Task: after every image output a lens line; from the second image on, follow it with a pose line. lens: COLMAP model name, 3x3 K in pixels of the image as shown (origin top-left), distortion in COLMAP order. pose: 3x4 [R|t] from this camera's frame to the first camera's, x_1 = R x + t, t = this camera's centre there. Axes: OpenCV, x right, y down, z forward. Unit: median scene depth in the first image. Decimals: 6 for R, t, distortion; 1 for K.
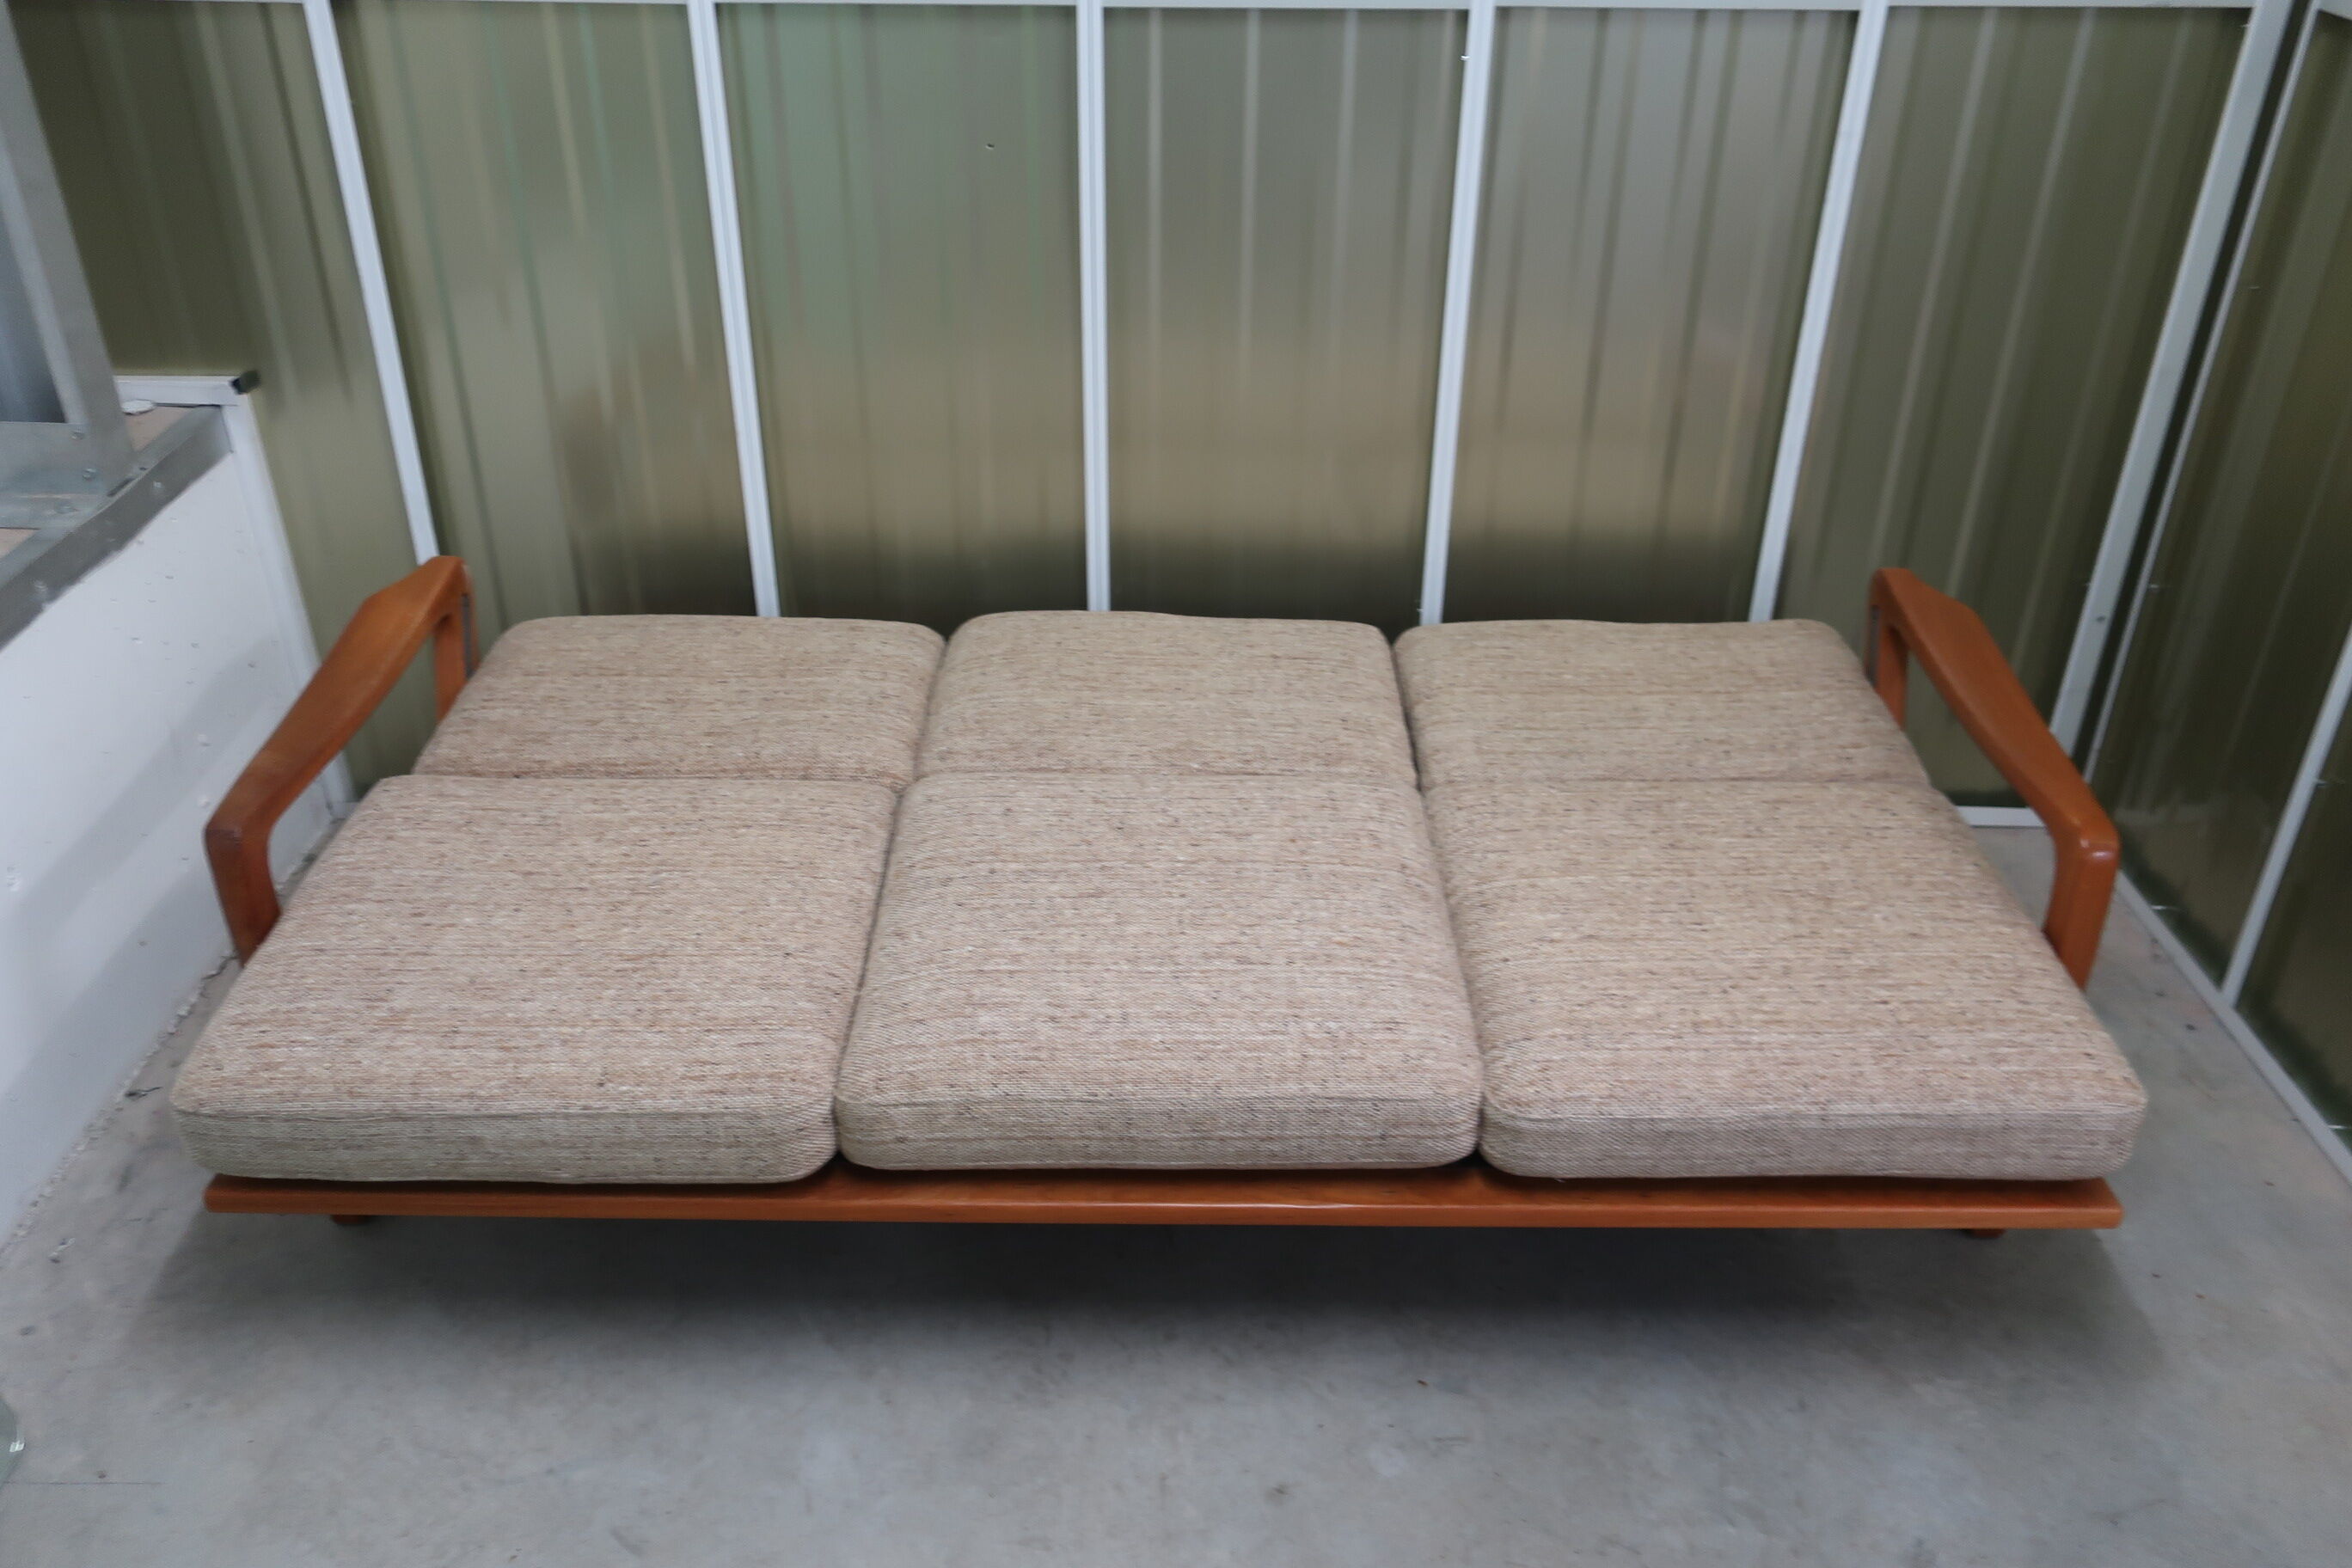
lens RADIAL K [[1858.7, 0, 1163.5], [0, 1858.7, 775.2], [0, 0, 1]] dist [-0.007427, 0.017921]
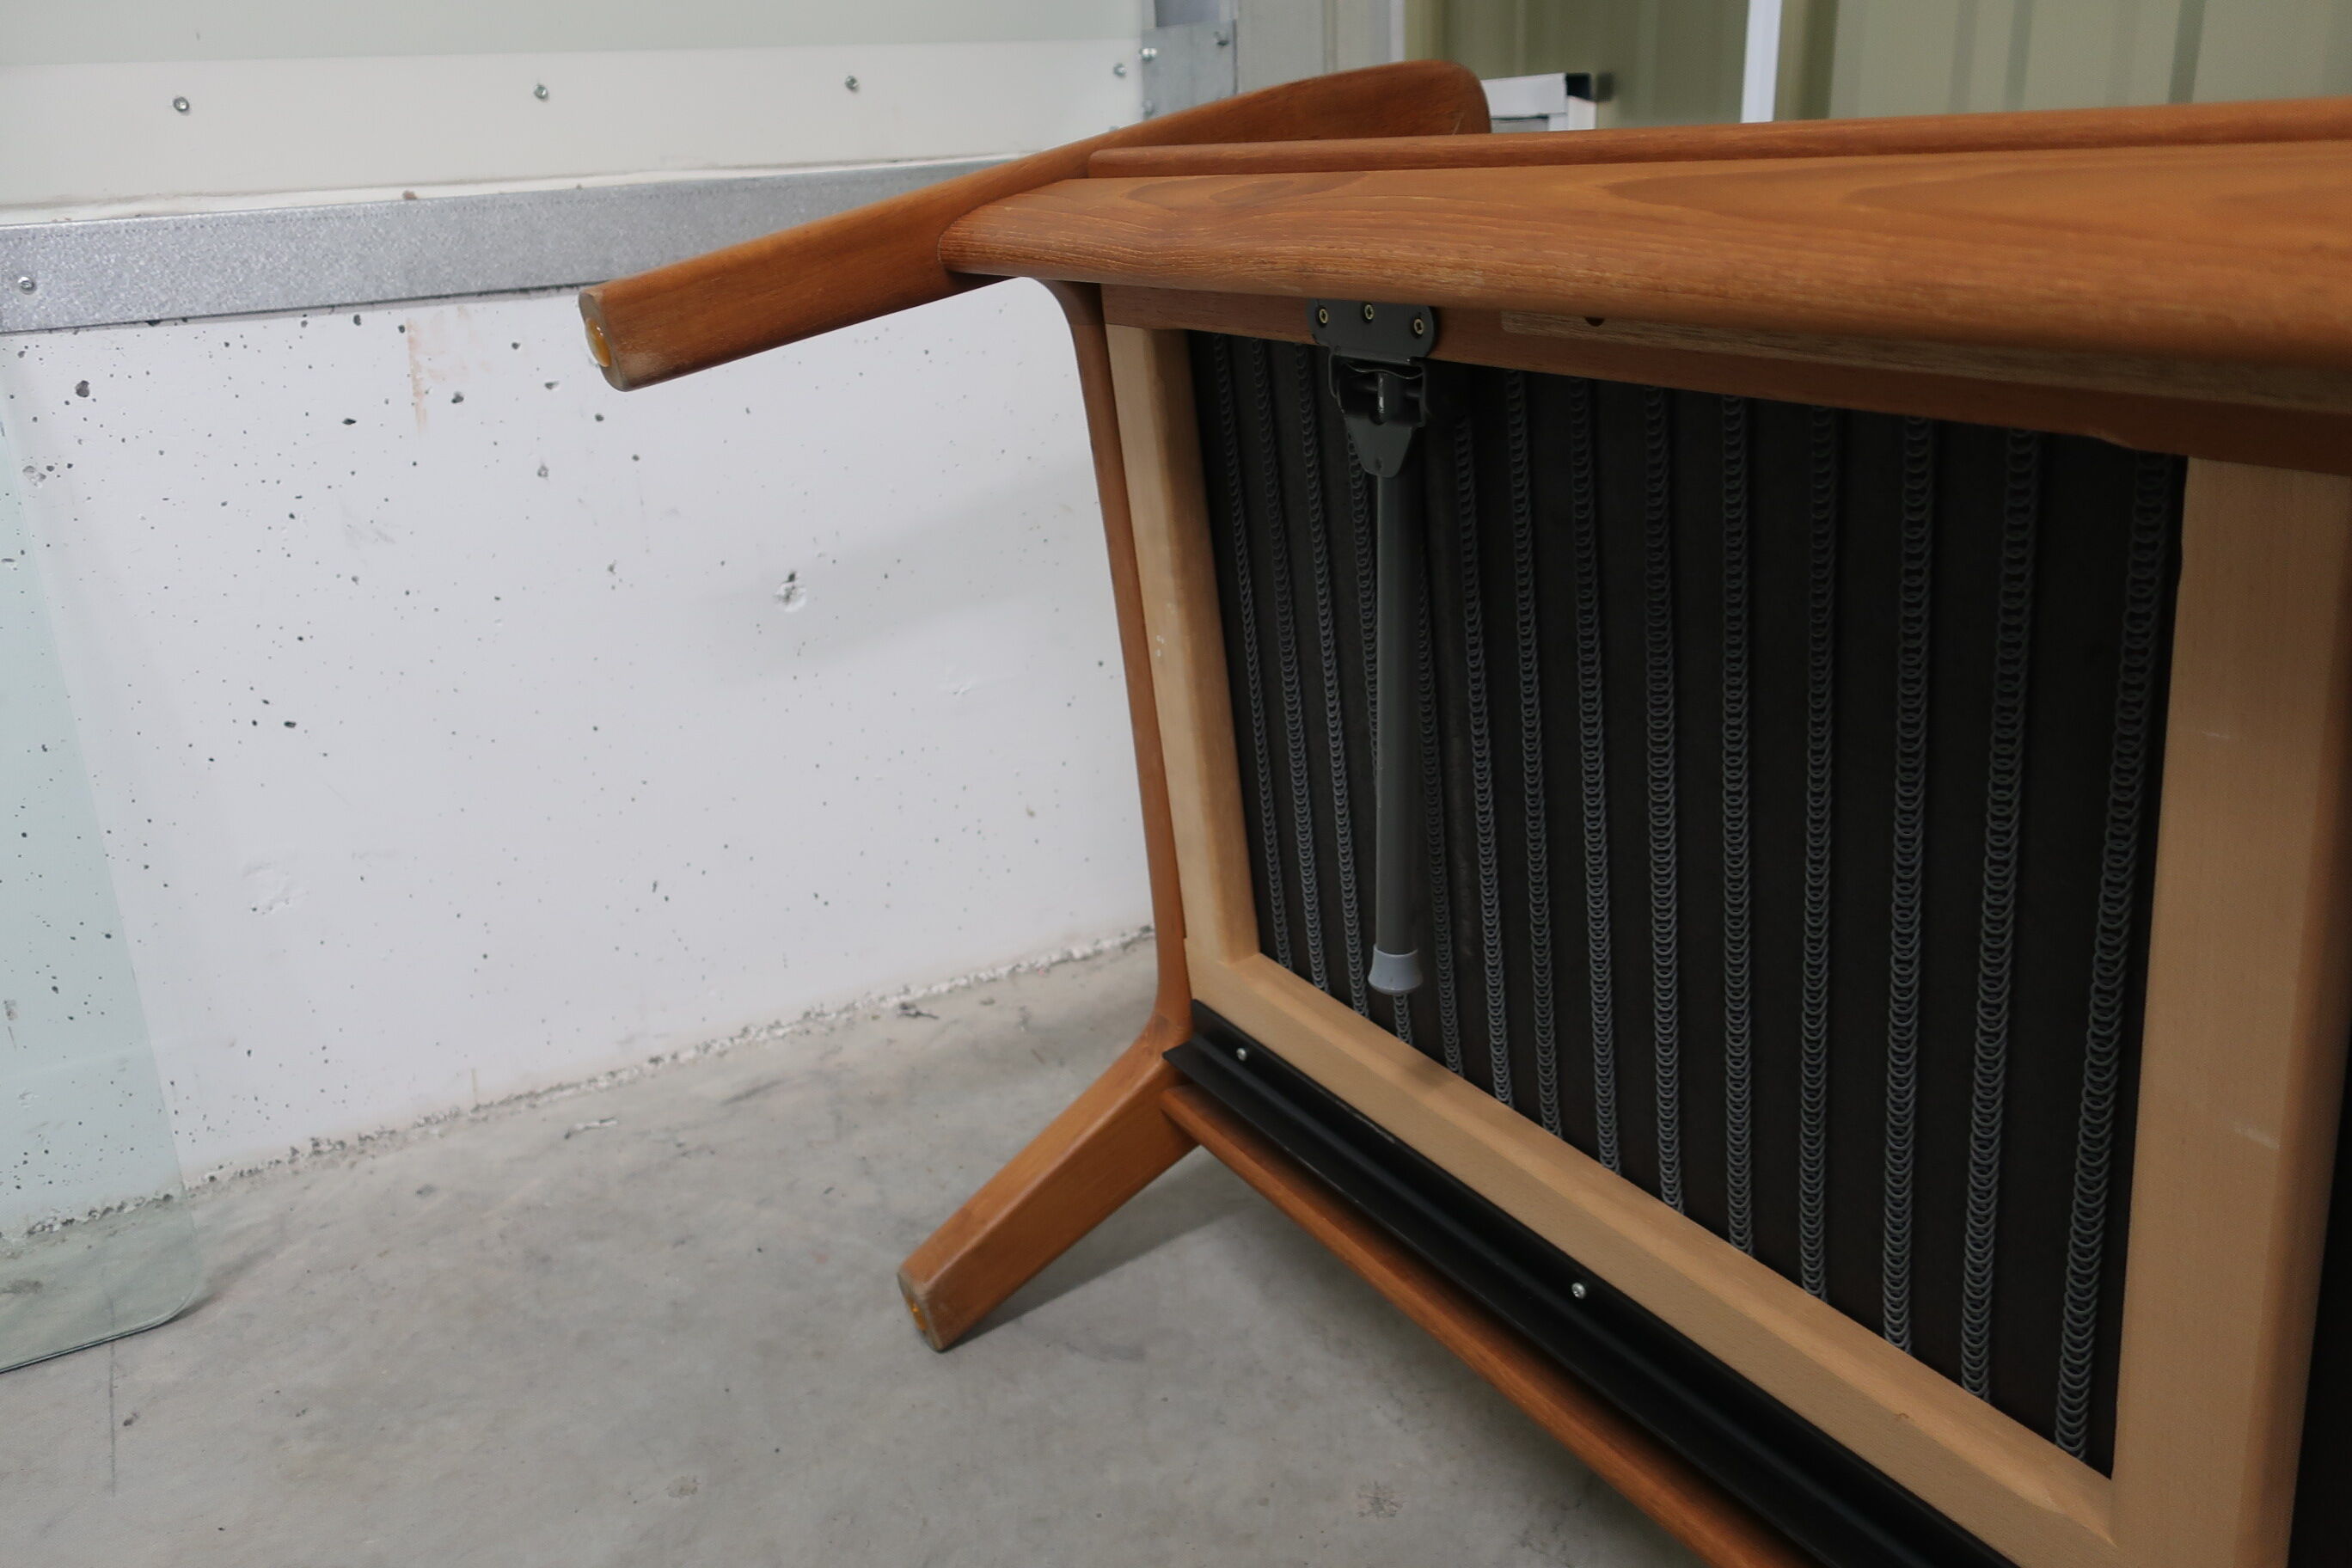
lens RADIAL K [[1845.8, 0, 1179.0], [0, 1845.8, 799.1], [0, 0, 1]] dist [0.009757, 0.000571]
pose [[0.482426, 0.277976, -0.830659, 0.017884], [-0.397430, 0.914544, 0.075230, 0.017535], [0.780586, 0.293836, 0.551675, 0.765073]]
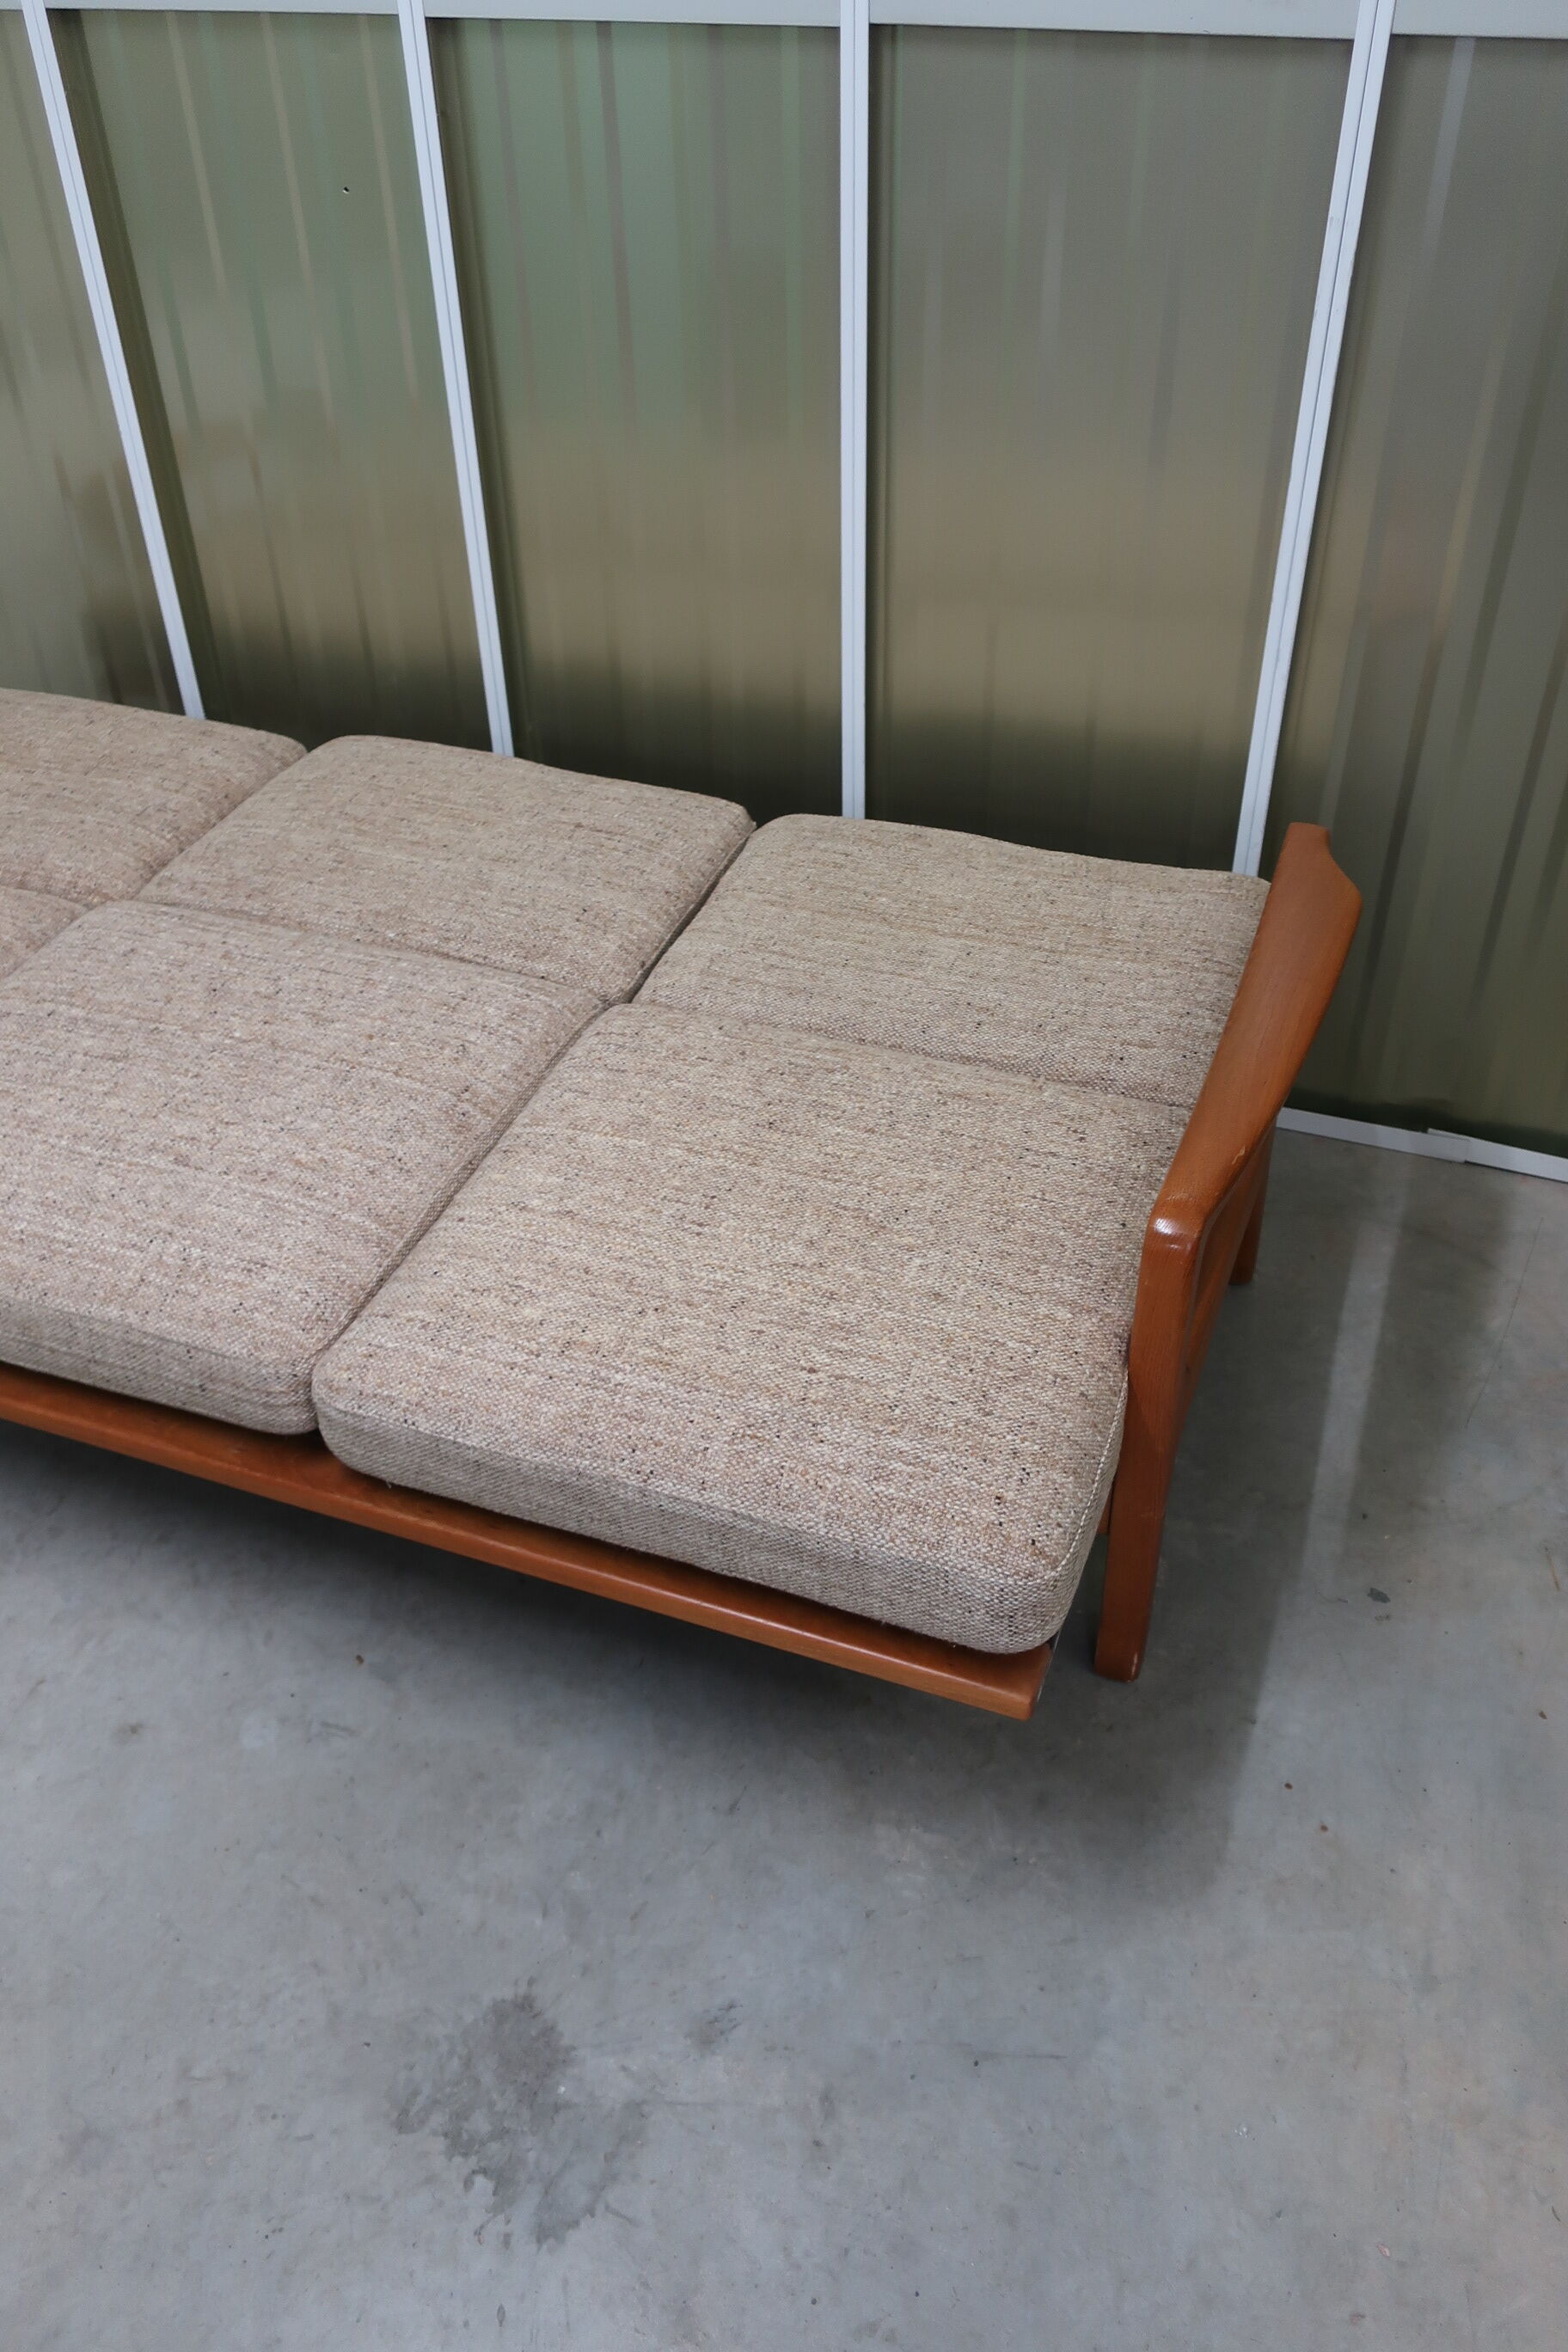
lens RADIAL K [[1857.8, 0, 784.0], [0, 1857.8, 1176.0], [0, 0, 1]] dist [0.000257, 0.008743]
pose [[0.934558, 0.194598, -0.297881, 0.512989], [-0.148701, 0.974181, 0.169880, -0.076637], [0.323249, -0.114467, 0.939365, 0.232503]]
